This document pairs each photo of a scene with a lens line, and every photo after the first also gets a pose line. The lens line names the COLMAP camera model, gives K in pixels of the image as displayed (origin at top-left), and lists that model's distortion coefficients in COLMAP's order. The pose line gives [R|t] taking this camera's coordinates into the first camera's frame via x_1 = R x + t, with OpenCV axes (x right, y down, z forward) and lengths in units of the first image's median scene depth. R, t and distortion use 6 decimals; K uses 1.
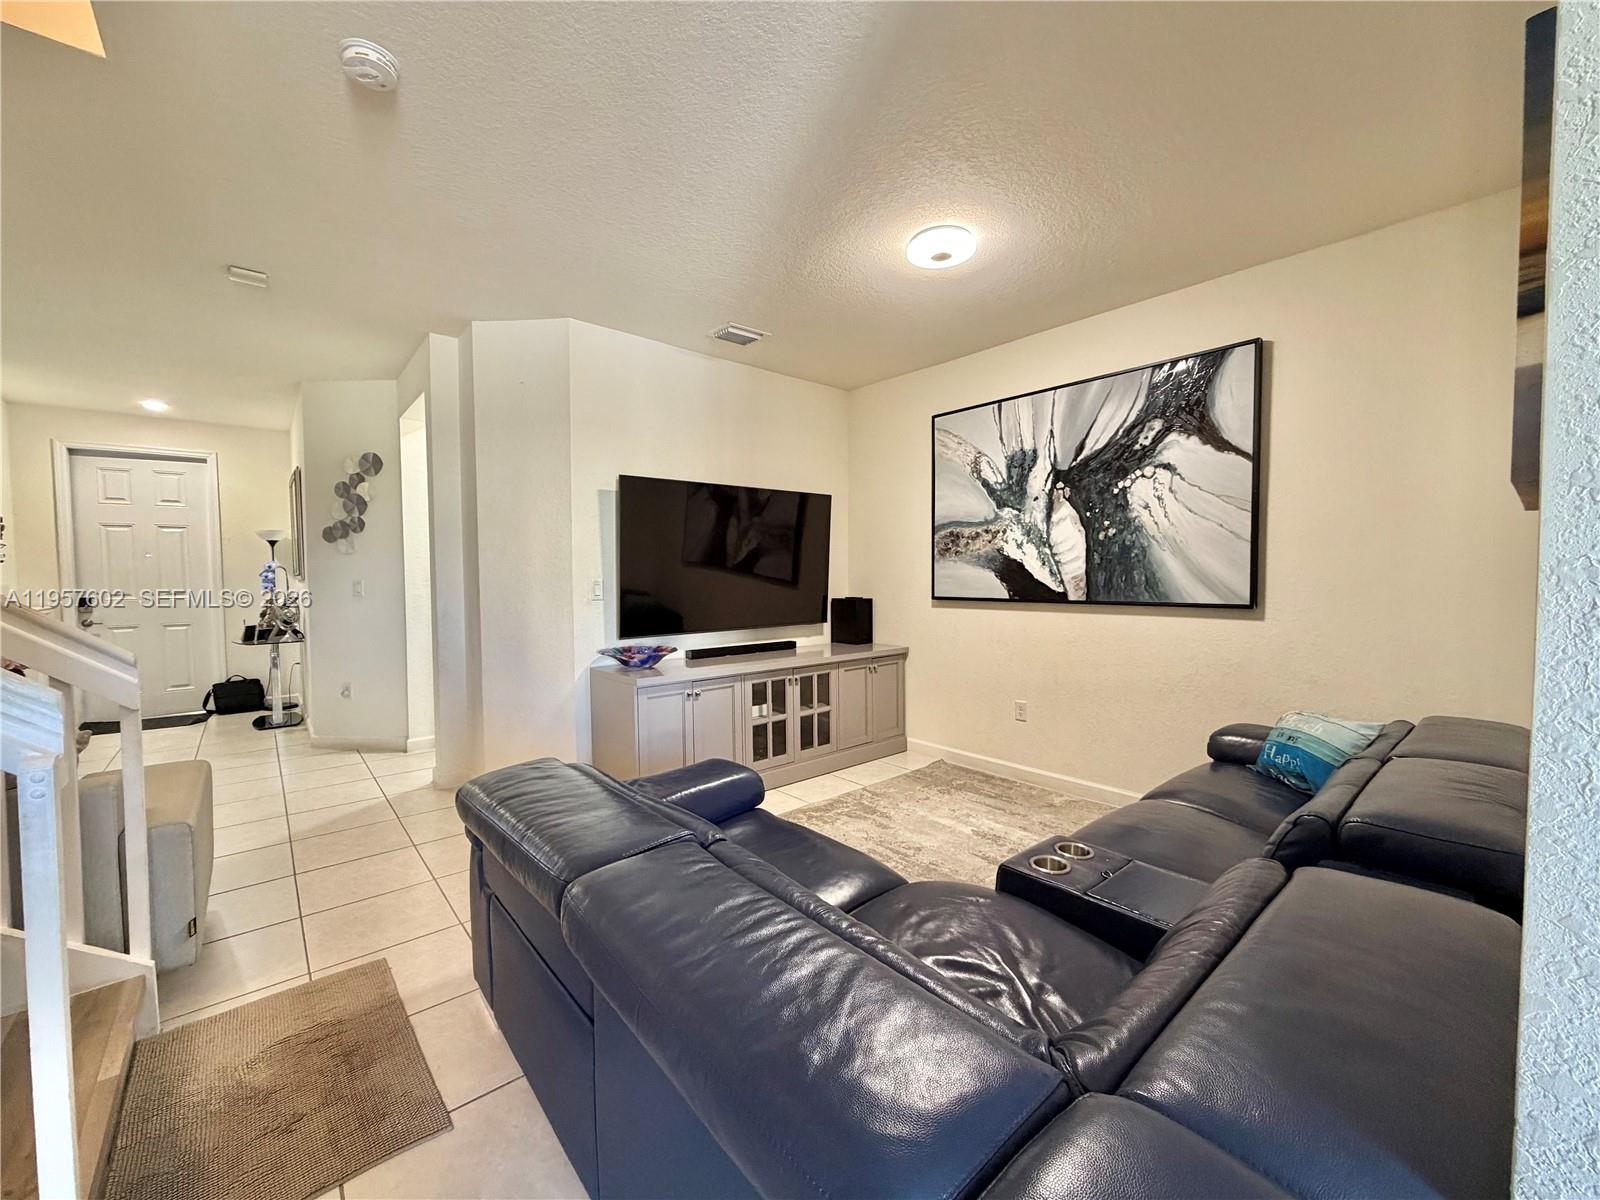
lens RADIAL K [[636.1, 0, 799.8], [0, 636.1, 597.4], [0, 0, 1]] dist [-0.001889, 0.000621]
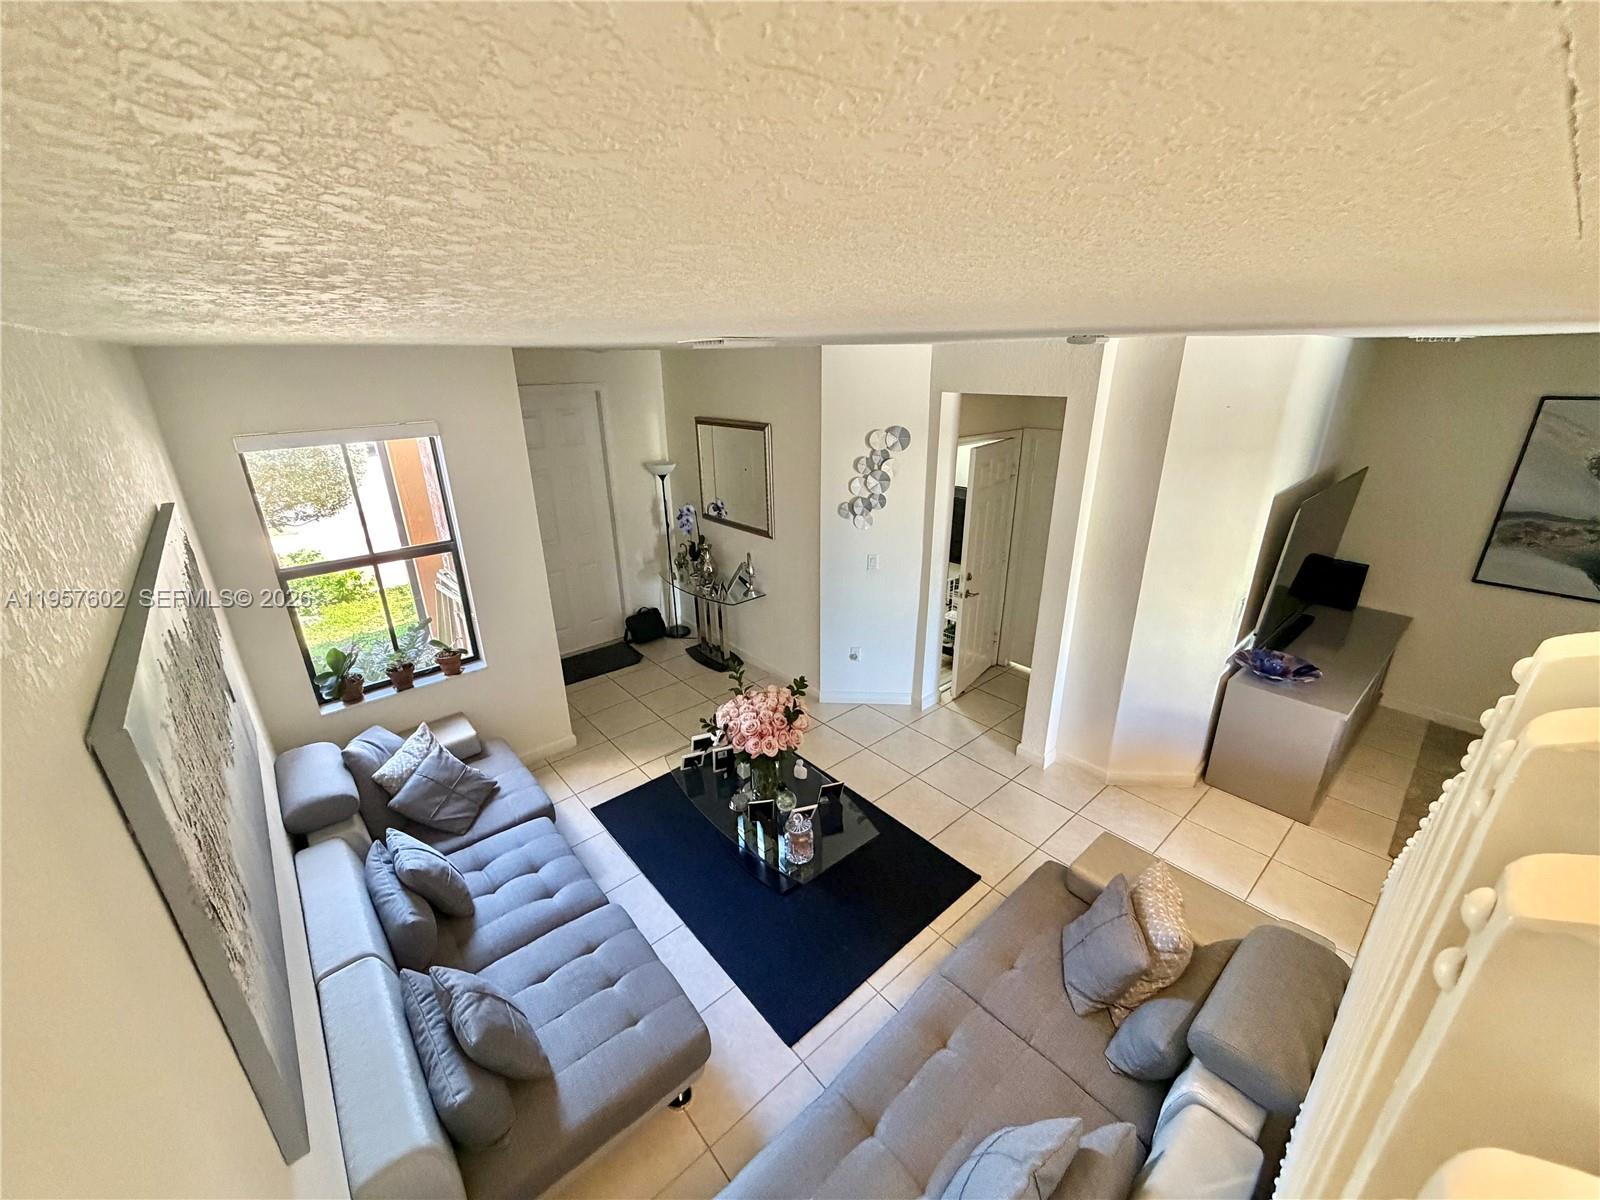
lens RADIAL K [[636.1, 0, 799.2], [0, 636.1, 602.3], [0, 0, 1]] dist [-0.001889, 0.000621]
pose [[0.999972, -0.007111, 0.002375, -0.910467], [0.005992, 0.948443, 0.316891, -0.307205], [-0.004506, -0.316868, 0.948459, 0.021856]]
